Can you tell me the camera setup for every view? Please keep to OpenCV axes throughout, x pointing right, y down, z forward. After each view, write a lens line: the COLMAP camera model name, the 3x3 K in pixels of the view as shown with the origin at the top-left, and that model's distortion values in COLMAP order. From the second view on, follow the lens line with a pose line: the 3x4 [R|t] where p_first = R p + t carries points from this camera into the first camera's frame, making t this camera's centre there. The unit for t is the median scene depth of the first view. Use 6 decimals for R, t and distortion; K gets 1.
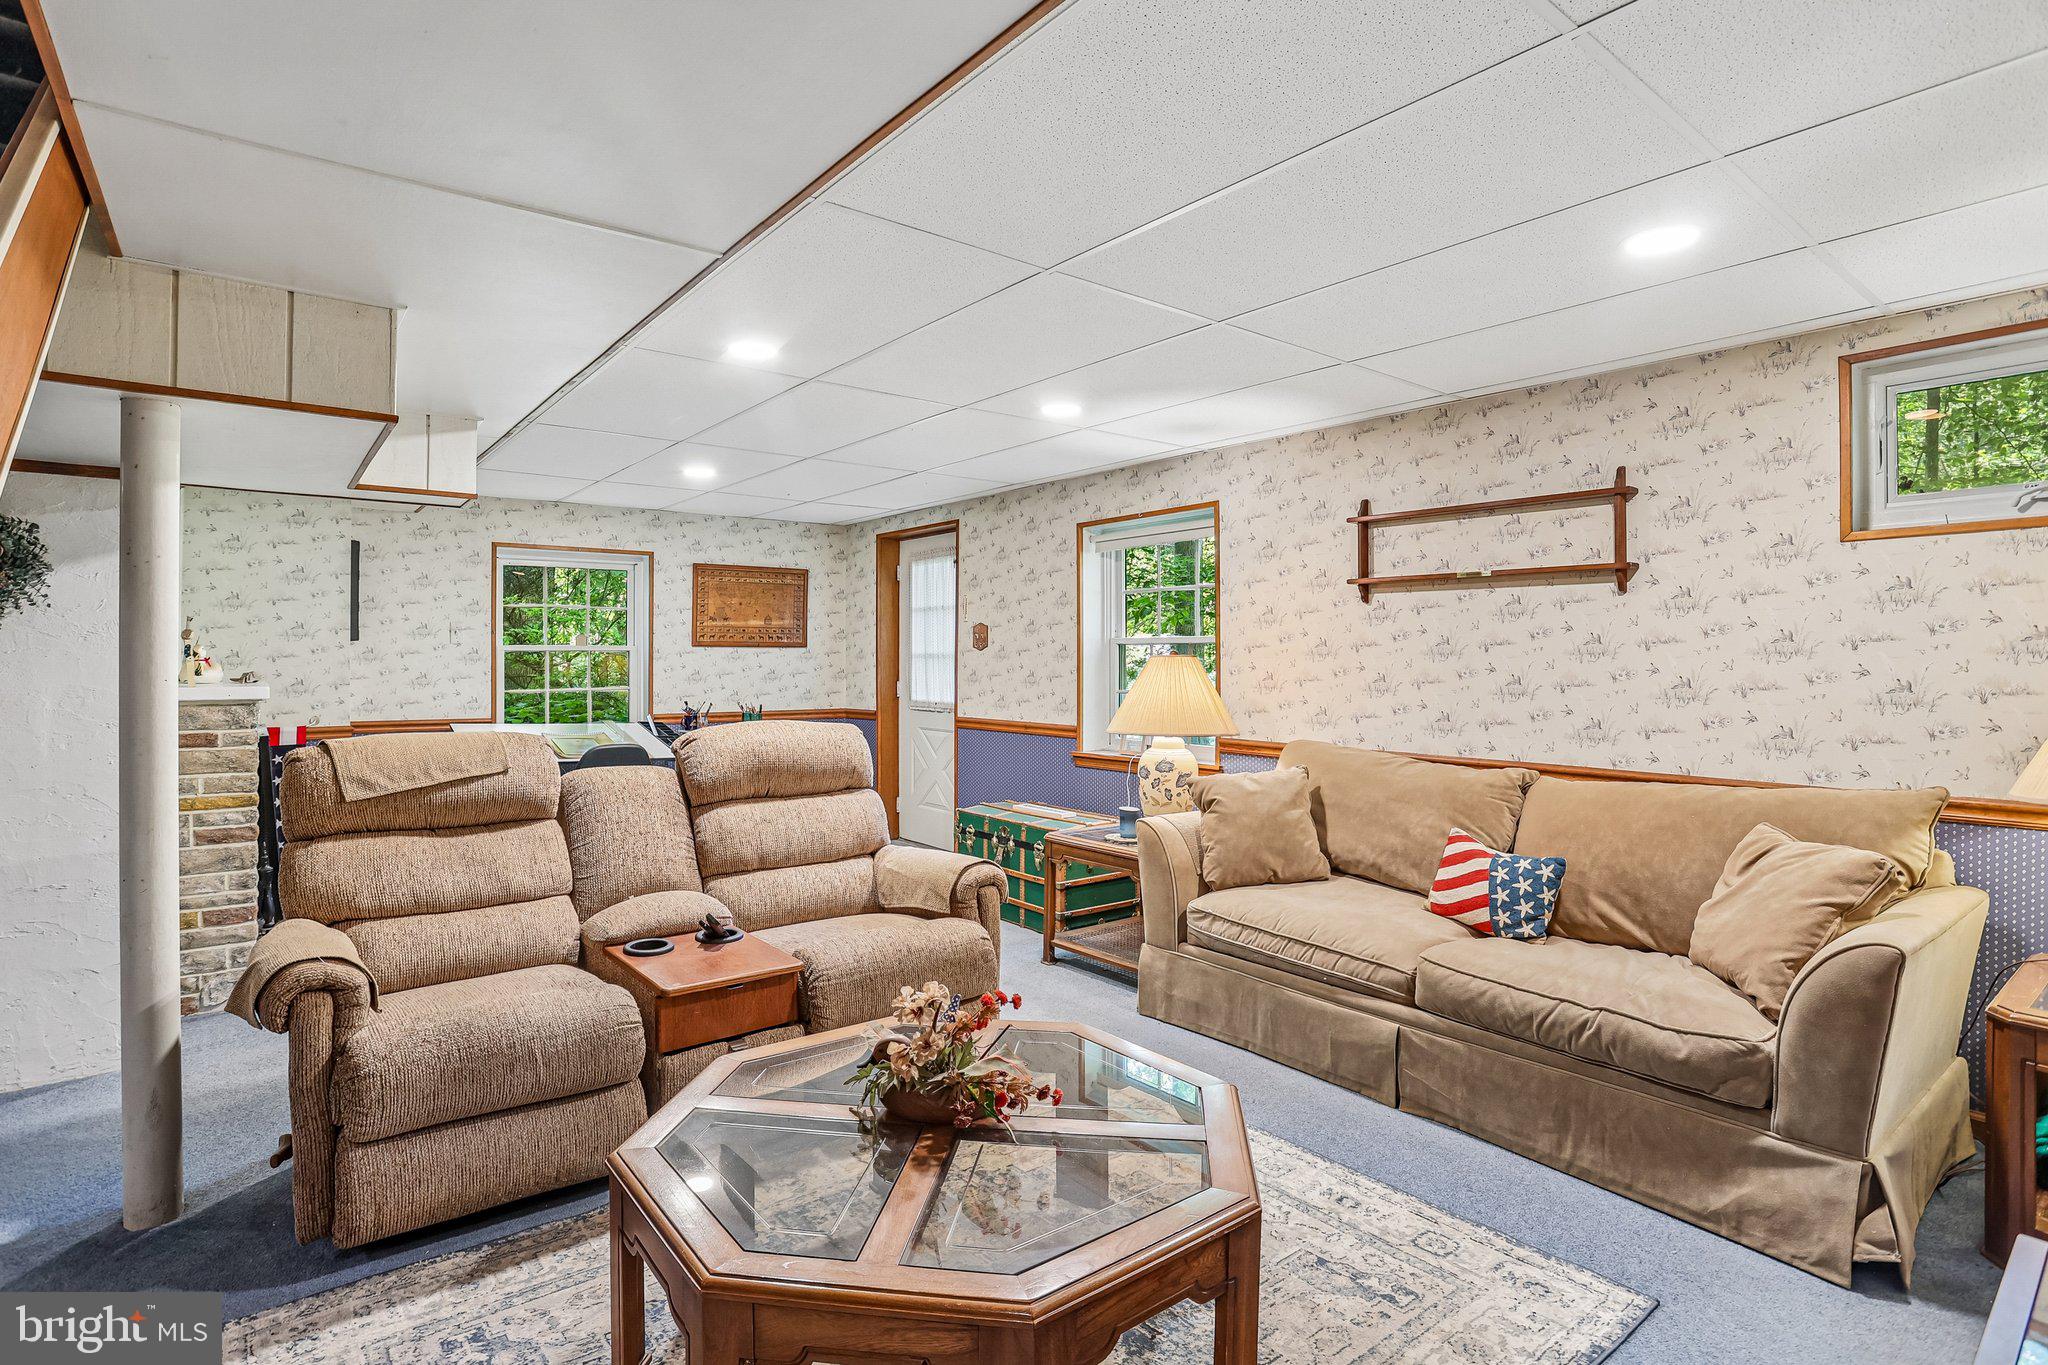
lens RADIAL K [[1044.0, 0, 1008.5], [0, 1044.0, 679.3], [0, 0, 1]] dist [-0.051560, 0.001909]
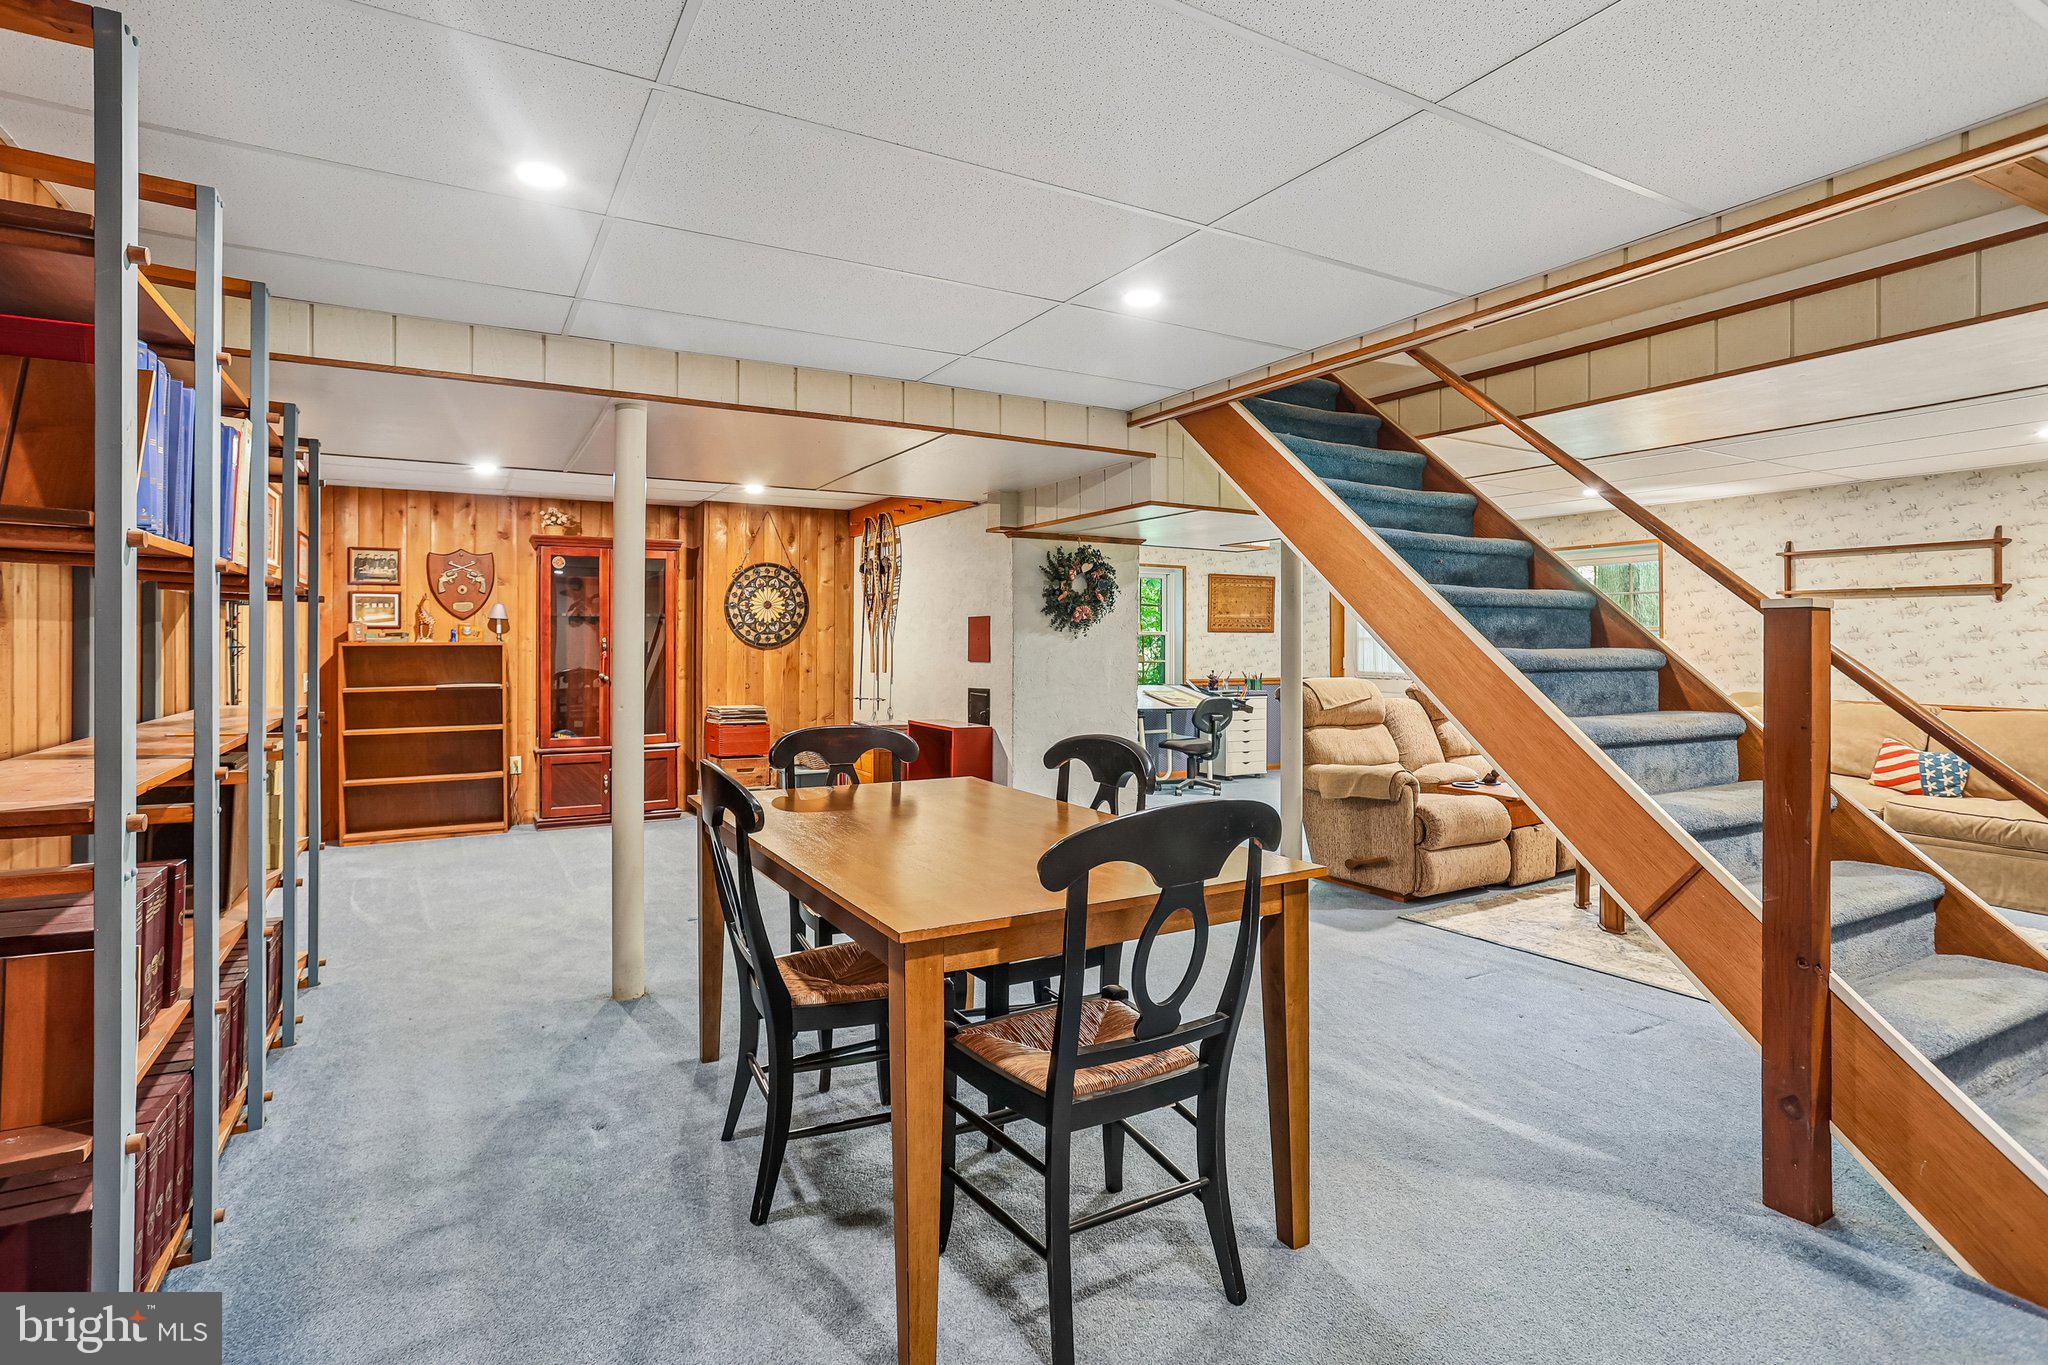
lens RADIAL K [[1004.4, 0, 1029.2], [0, 1004.4, 665.6], [0, 0, 1]] dist [0.010100, 0.004294]
pose [[0.993527, 0.004193, -0.113517, -0.651953], [-0.003688, 0.999982, 0.004658, 0.015278], [0.113535, -0.004210, 0.993525, -0.691630]]
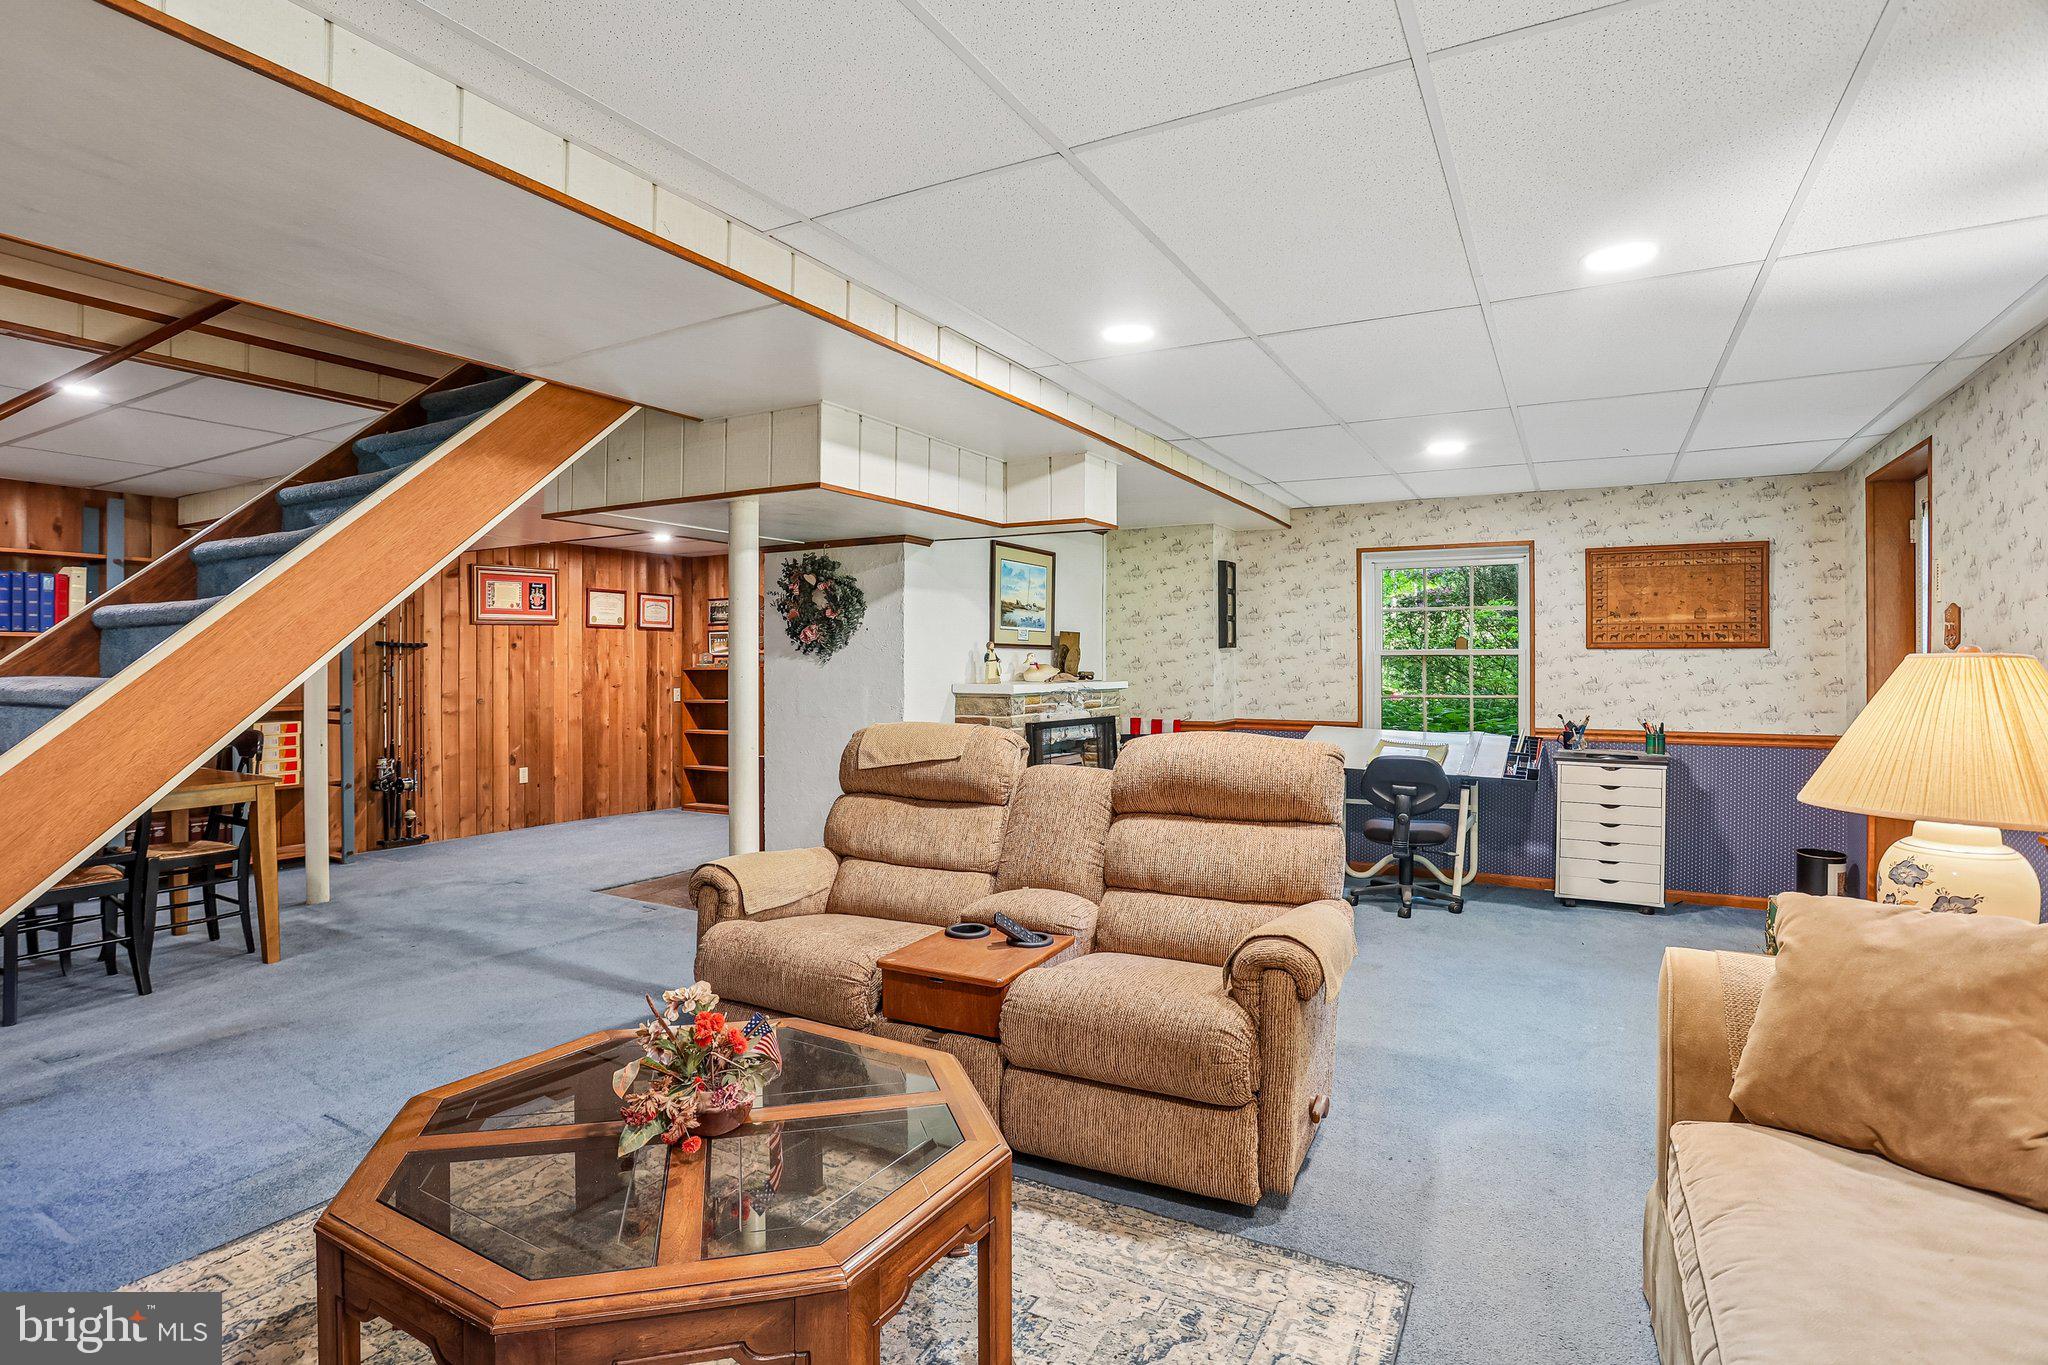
lens RADIAL K [[1044.0, 0, 982.3], [0, 1044.0, 673.5], [0, 0, 1]] dist [-0.051560, 0.001909]
pose [[0.378865, 0.008129, -0.925416, 0.450297], [-0.017473, 0.999846, 0.001630, -0.008036], [0.925287, 0.015552, 0.378949, 0.404483]]
